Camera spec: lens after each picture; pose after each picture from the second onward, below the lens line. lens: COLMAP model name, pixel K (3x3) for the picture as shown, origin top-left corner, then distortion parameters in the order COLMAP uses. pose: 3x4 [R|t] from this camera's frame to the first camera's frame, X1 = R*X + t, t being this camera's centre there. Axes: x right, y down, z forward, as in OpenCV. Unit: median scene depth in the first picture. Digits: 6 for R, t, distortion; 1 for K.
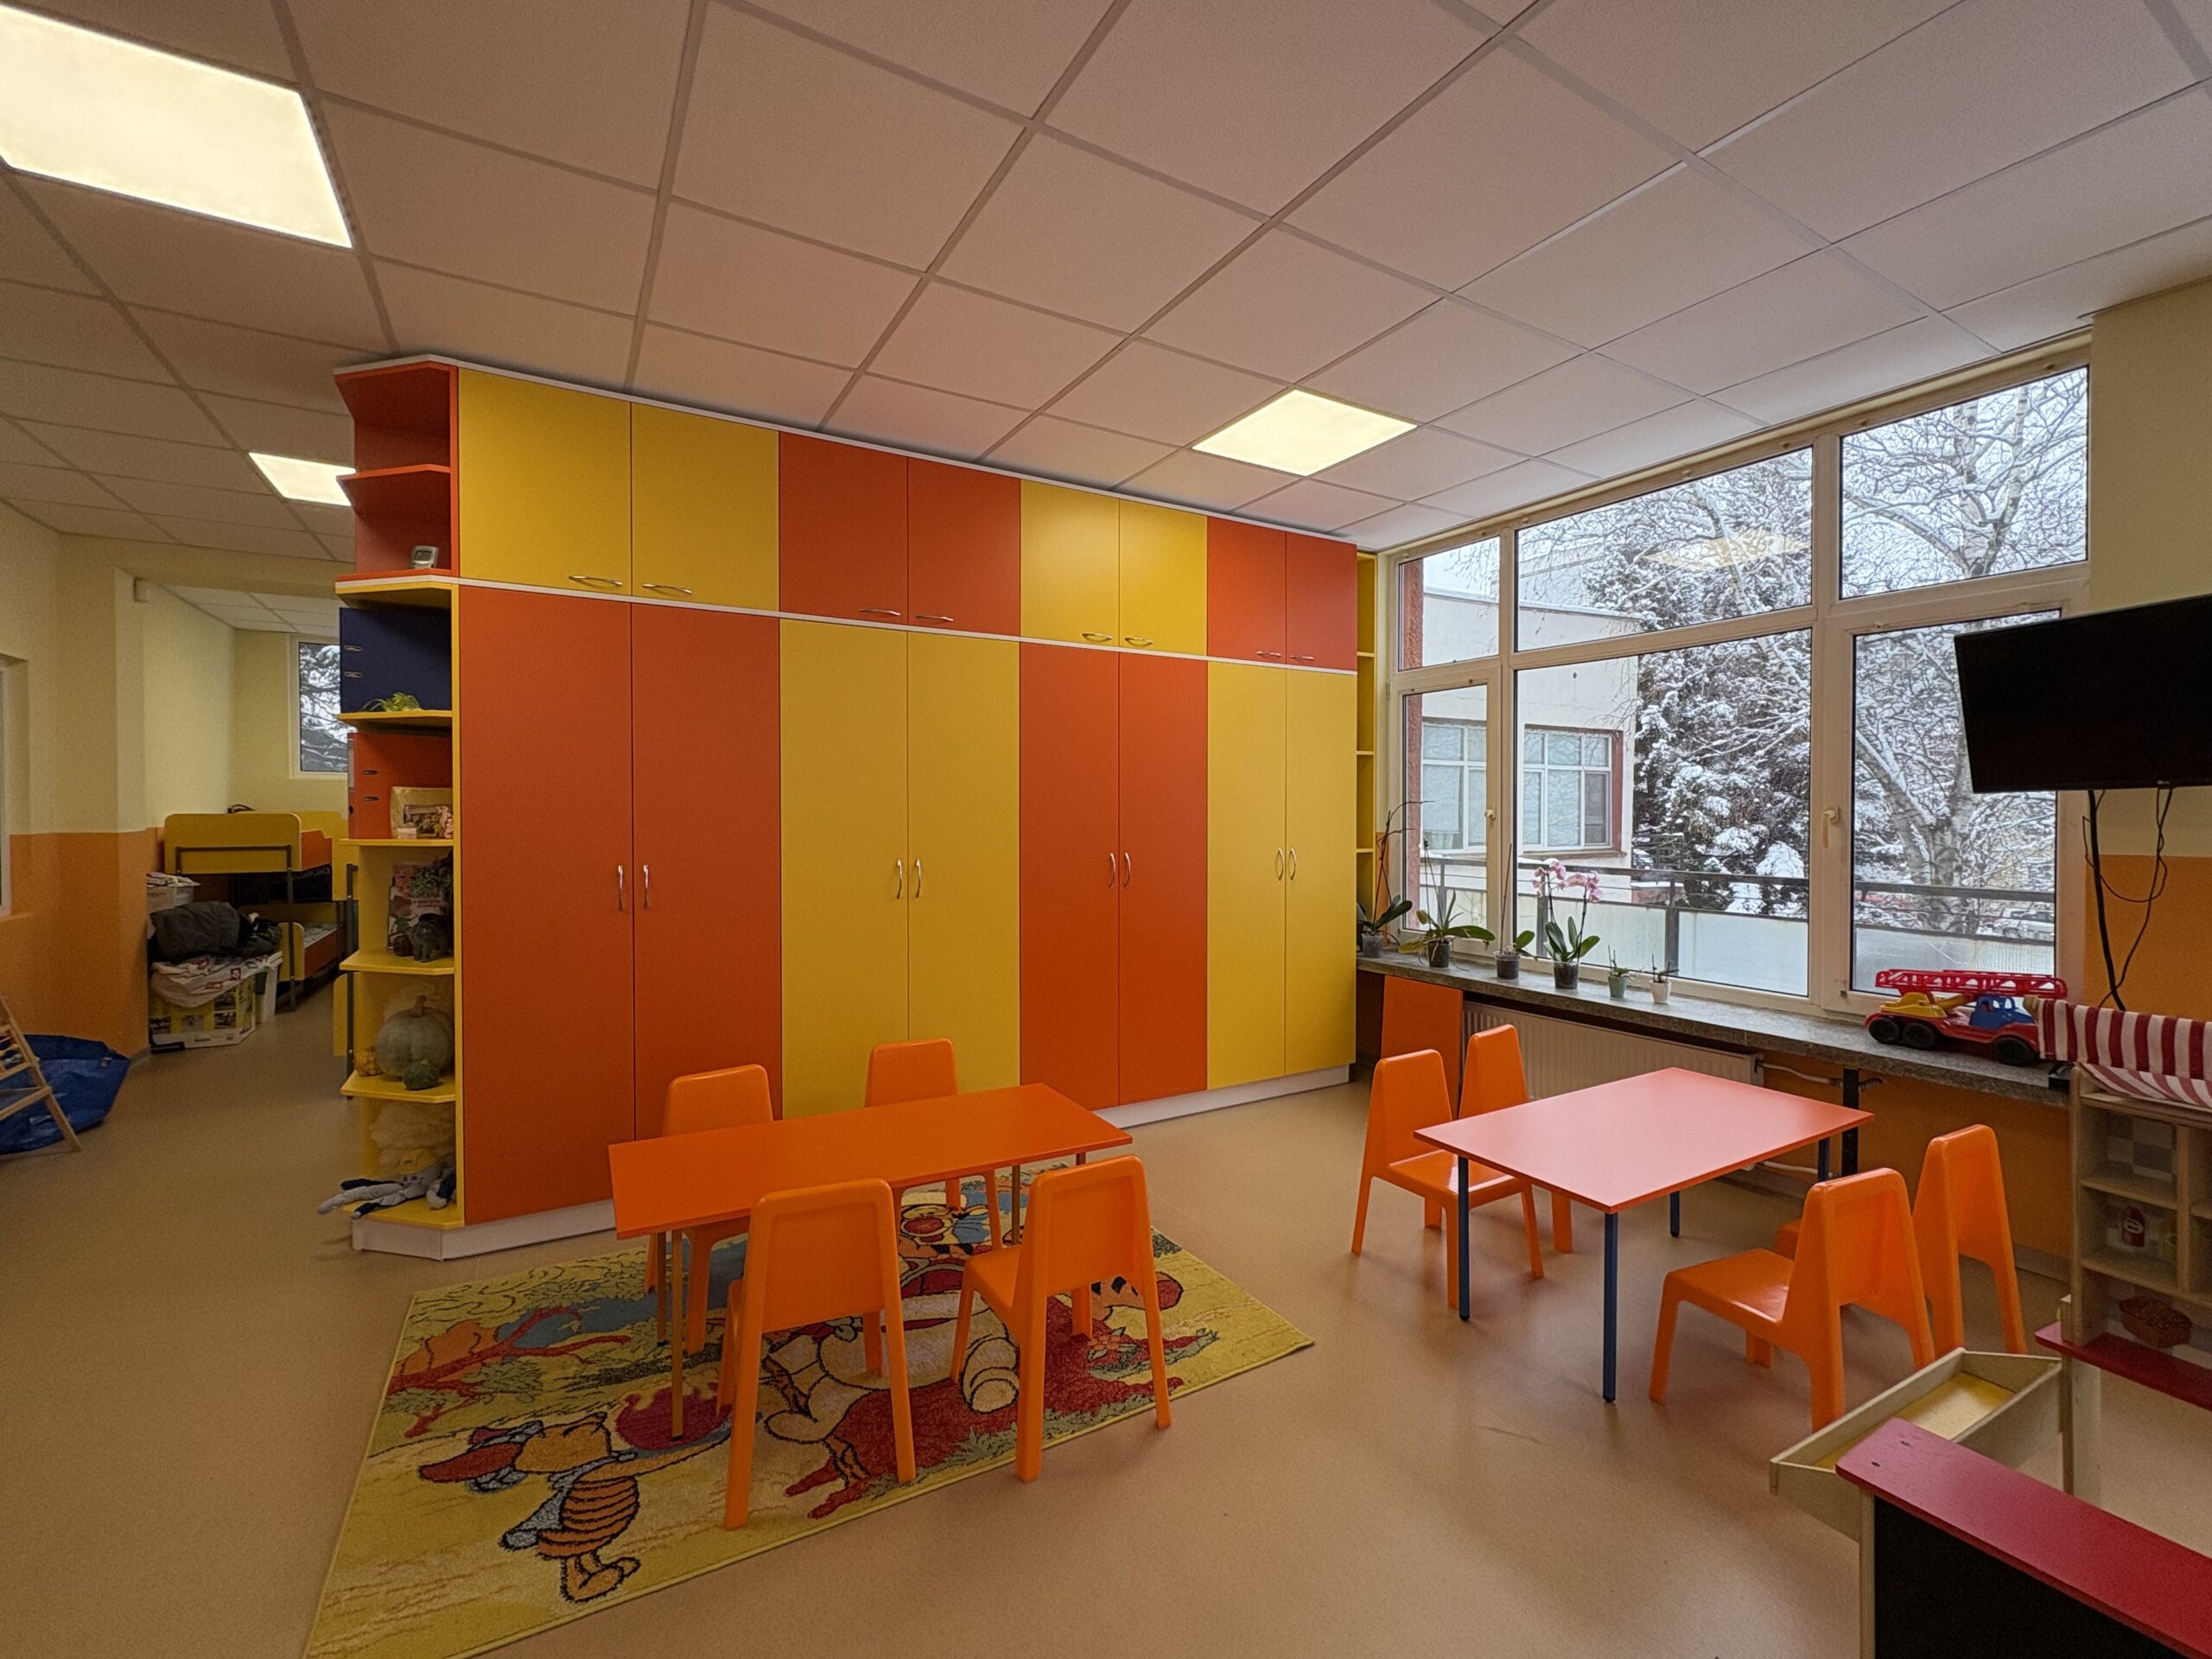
lens RADIAL K [[952.0, 0, 1104.6], [0, 952.0, 824.3], [0, 0, 1]] dist [0.000549, -0.000011]
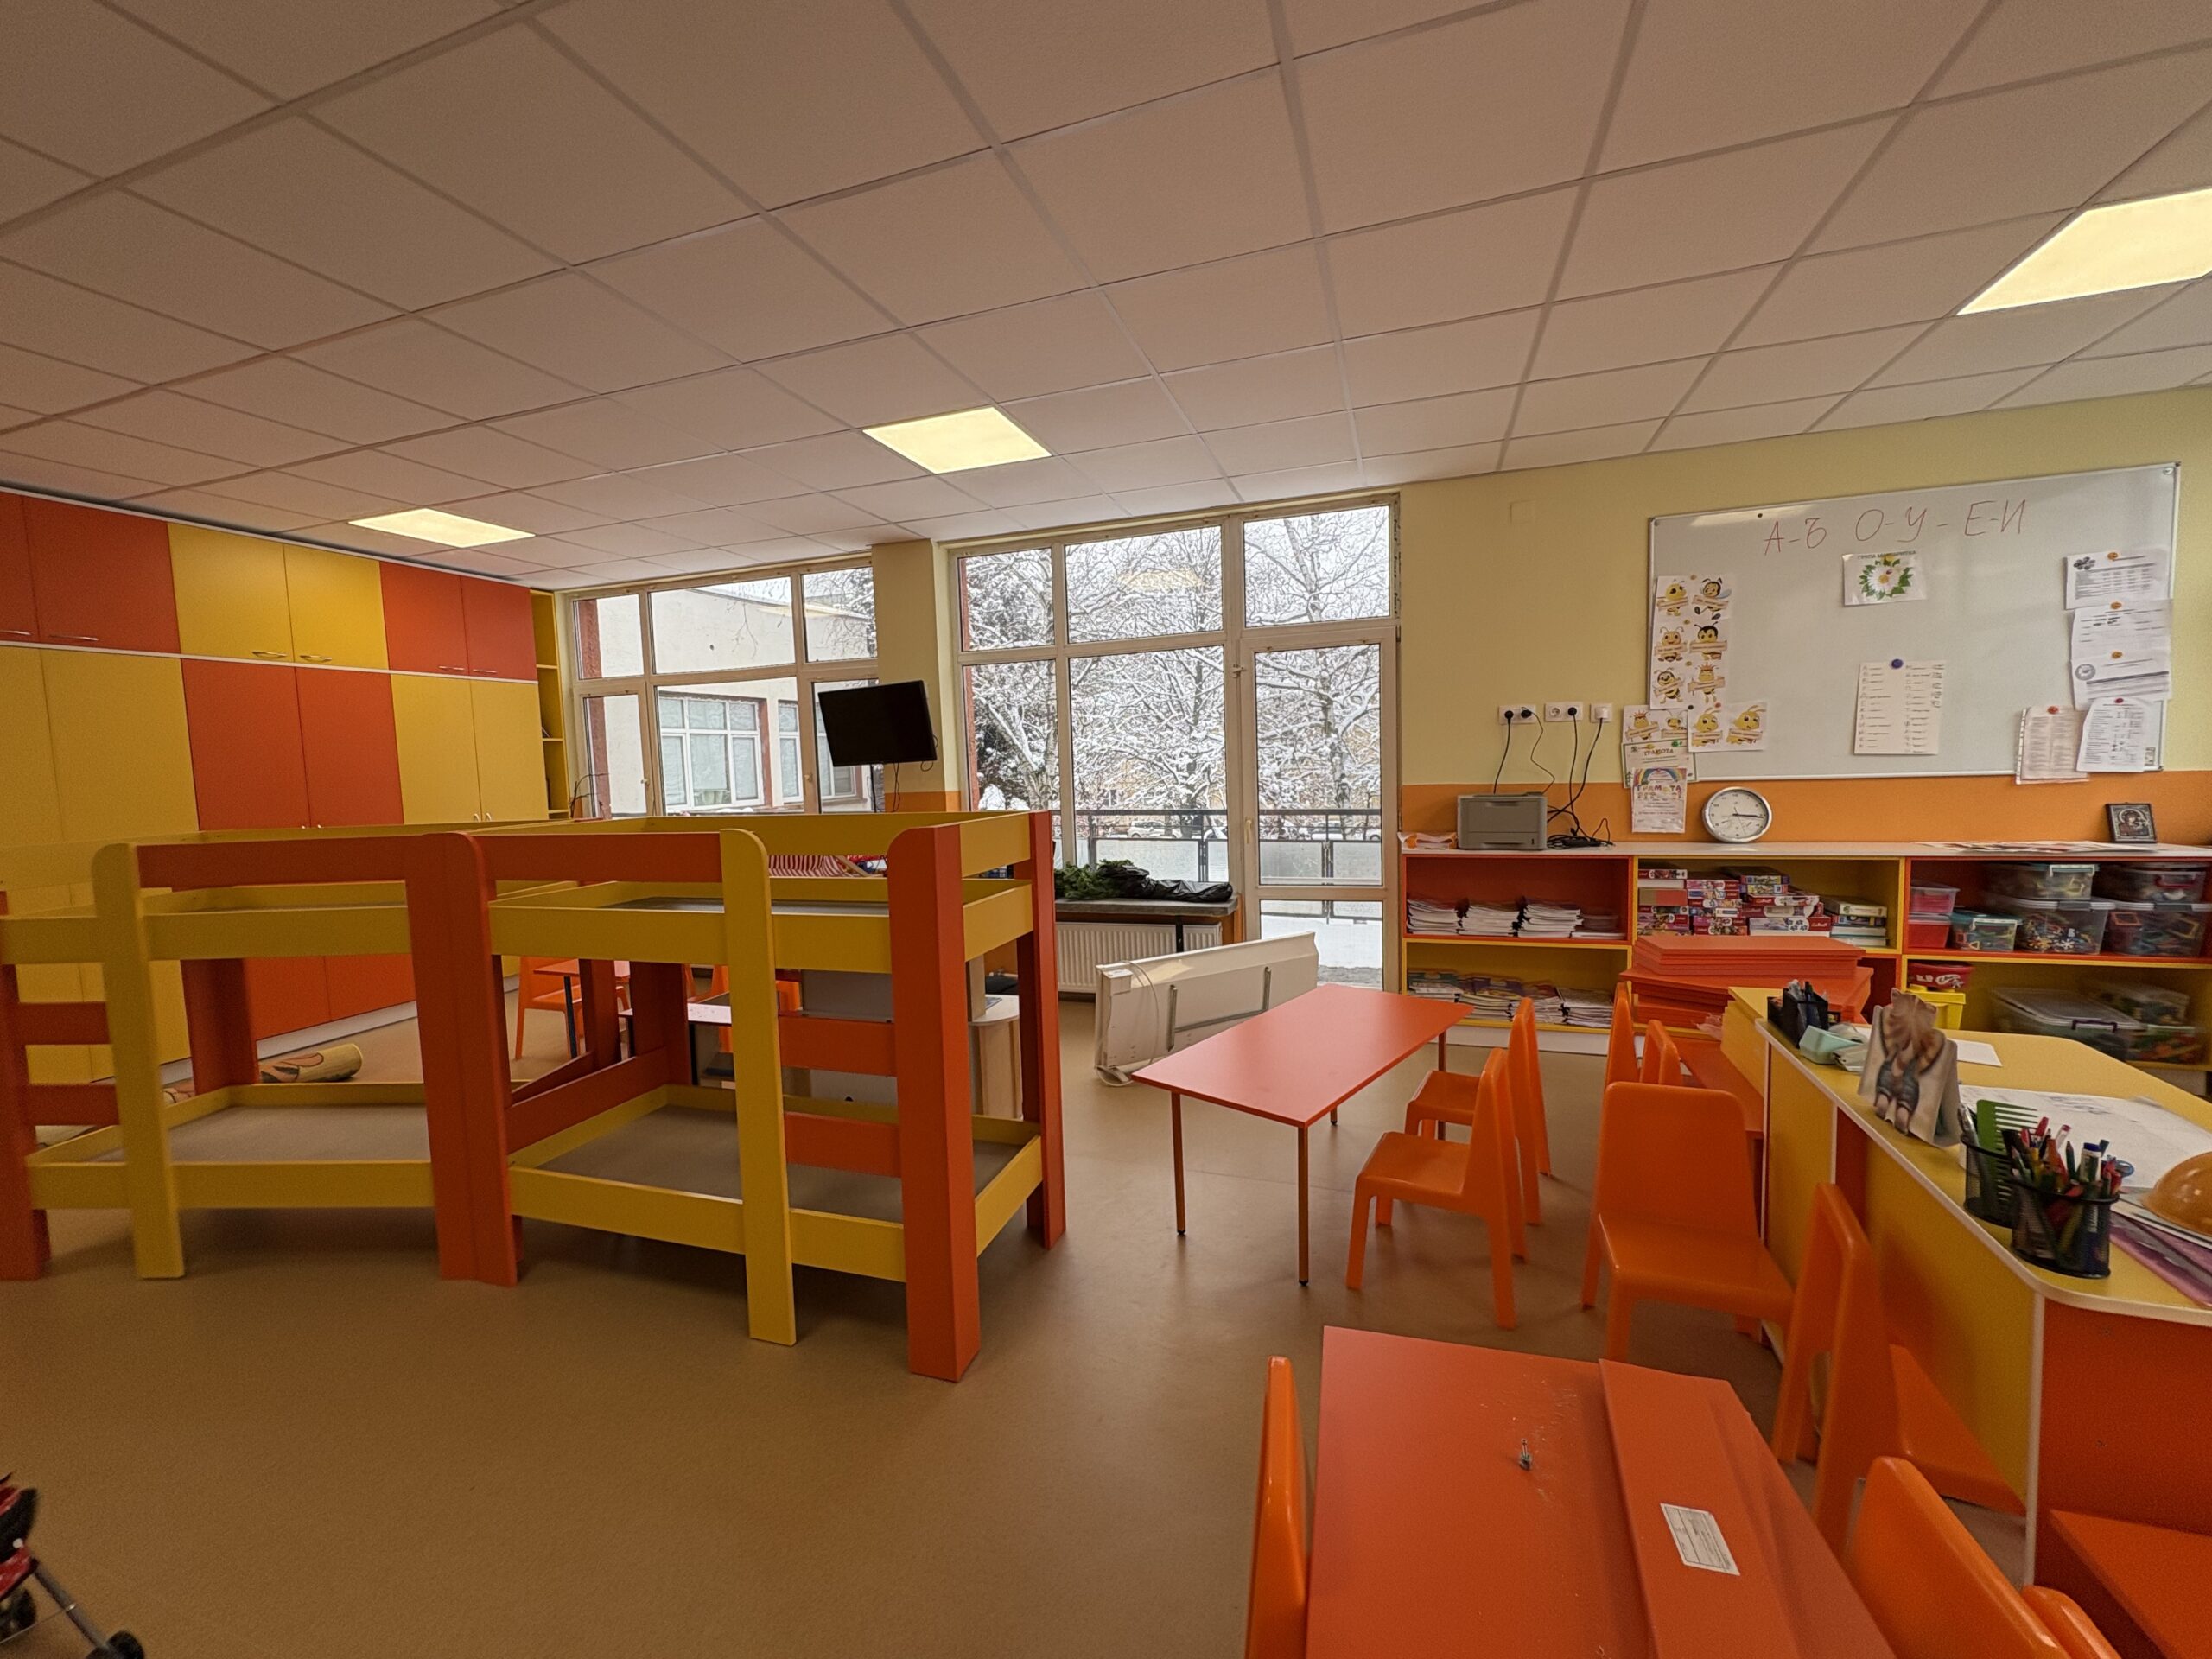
lens RADIAL K [[882.8, 0, 1104.7], [0, 882.8, 824.6], [0, 0, 1]] dist [0.003616, -0.000010]
pose [[0.763020, -0.073454, 0.642188, 0.074405], [0.040934, 0.997019, 0.065403, -0.005639], [-0.645077, -0.023616, 0.763752, -0.693637]]
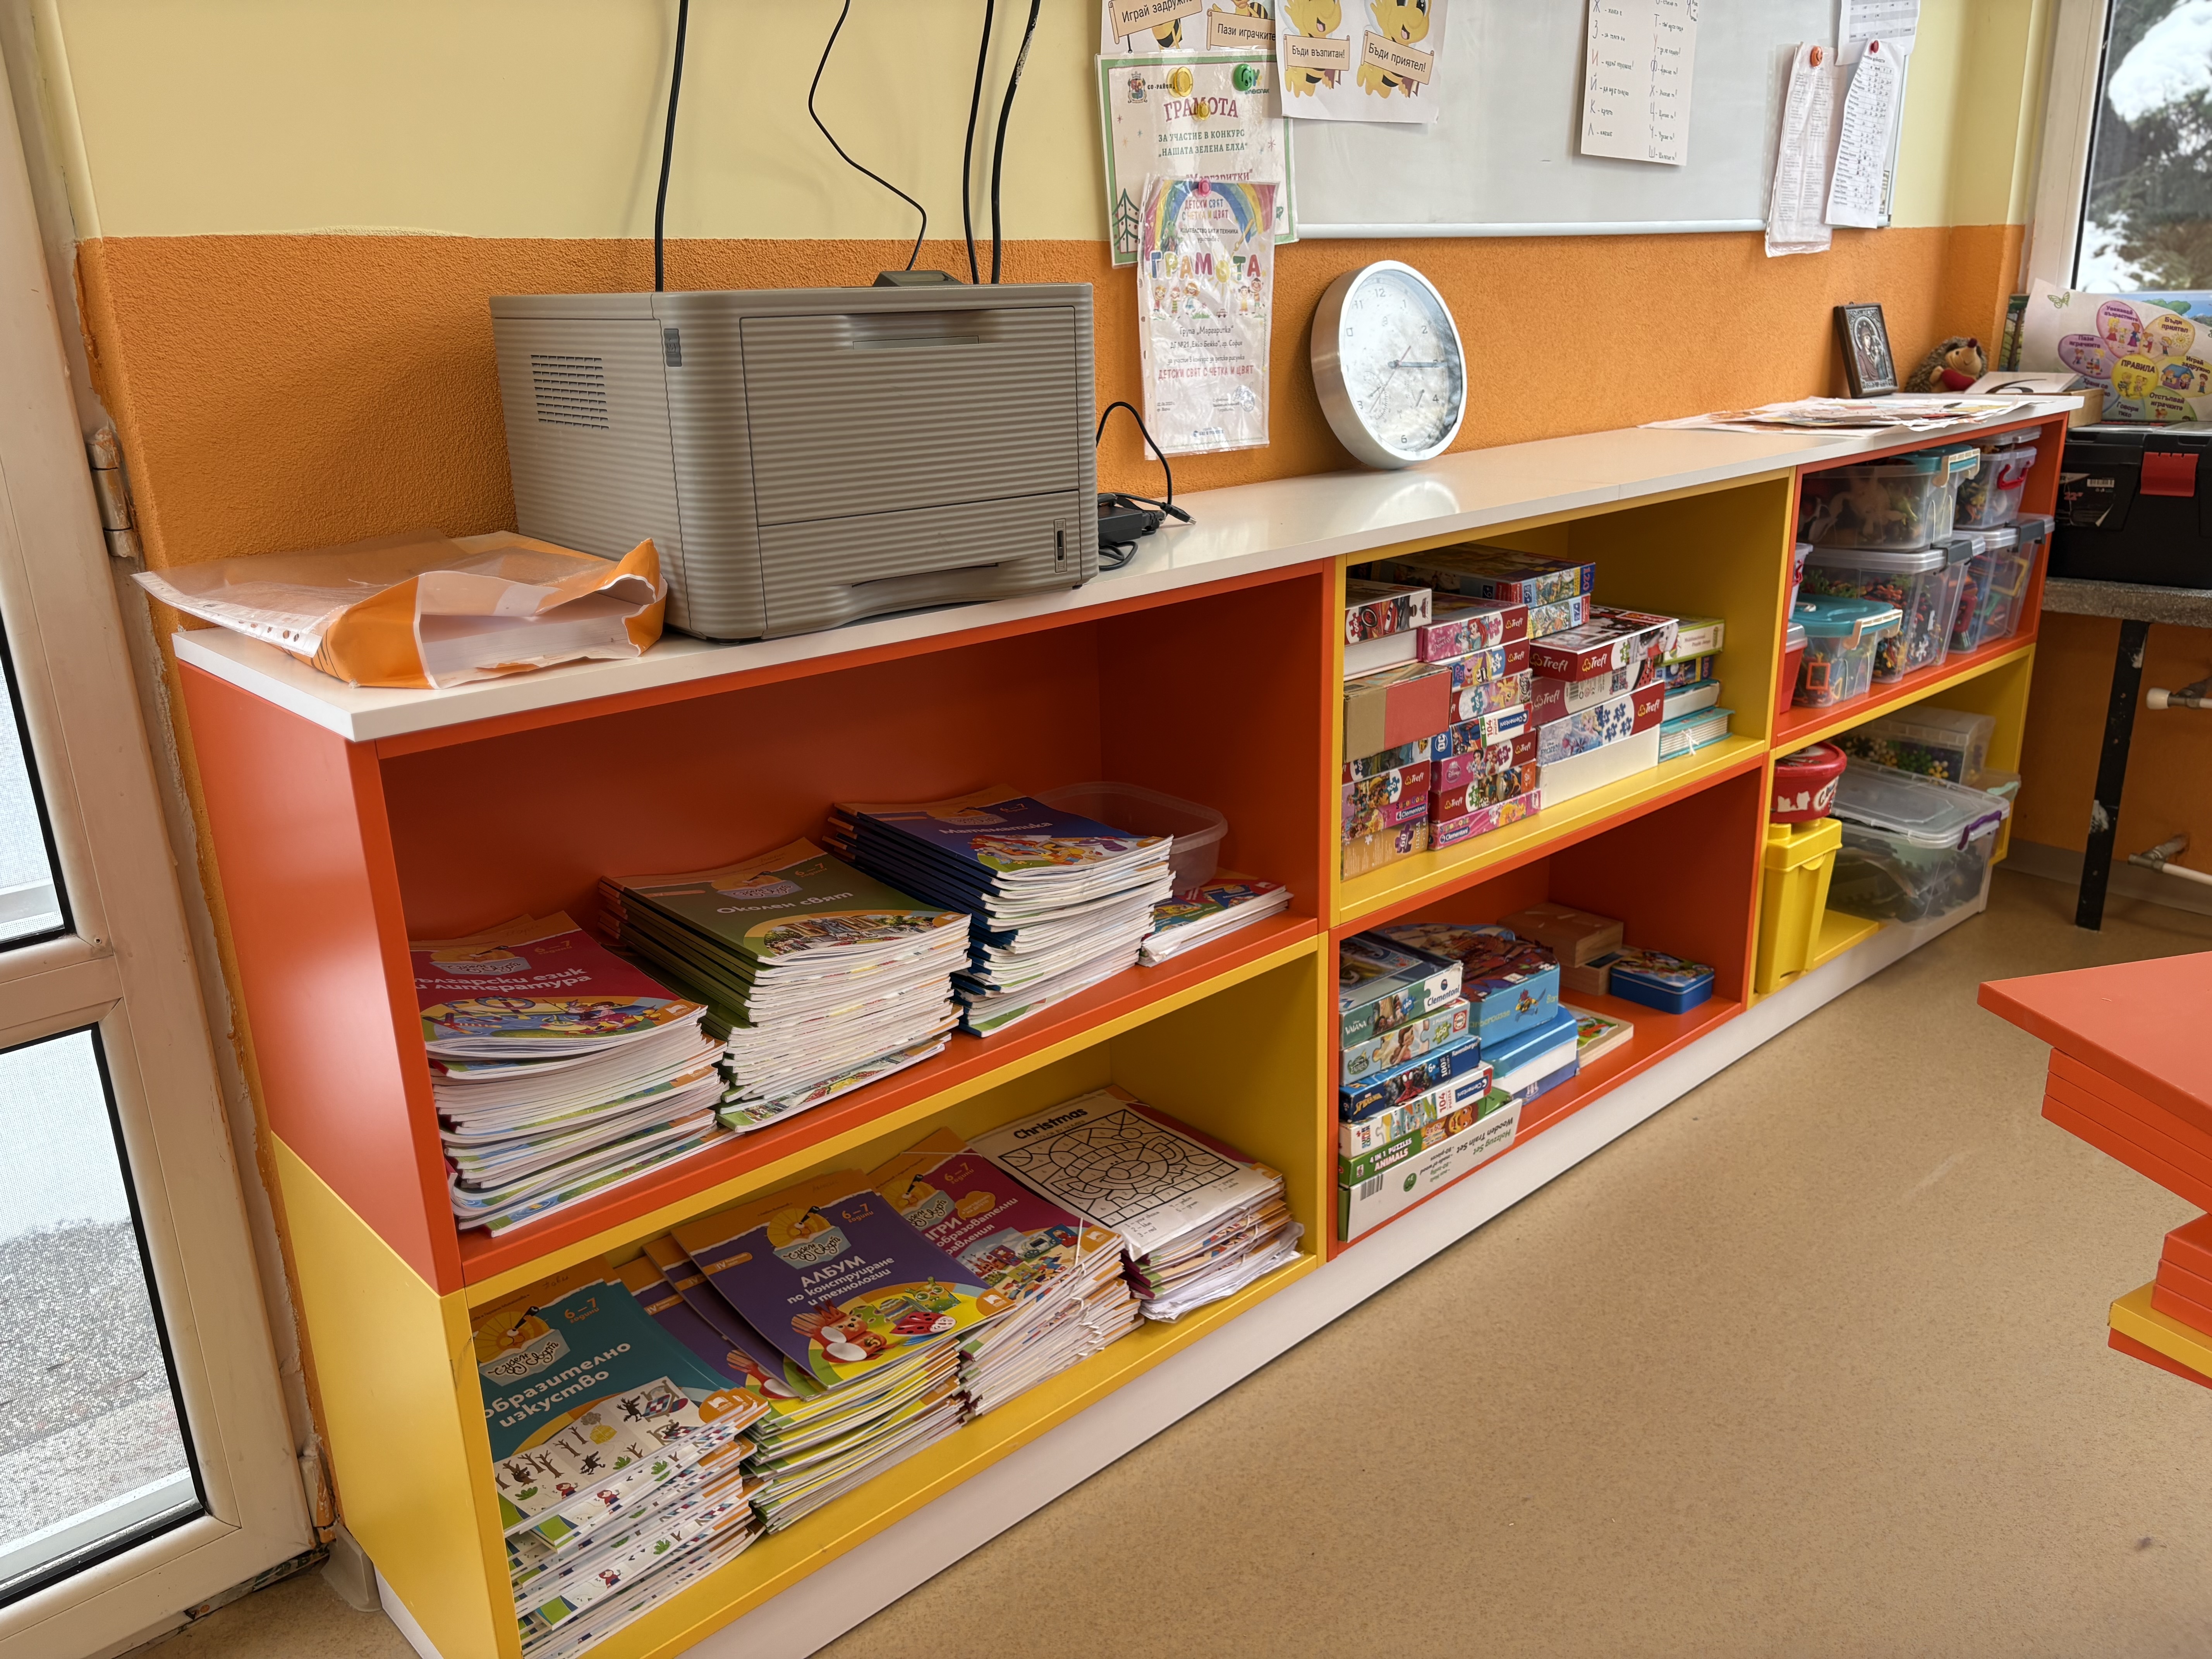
lens RADIAL K [[1690.4, 0, 1106.0], [0, 1690.4, 829.5], [0, 0, 1]] dist [0.005531, 0.000572]
pose [[-0.222691, -0.304421, 0.926141, 3.321206], [0.032869, 0.947111, 0.319218, 0.232232], [-0.974335, 0.101528, -0.200907, 1.821692]]
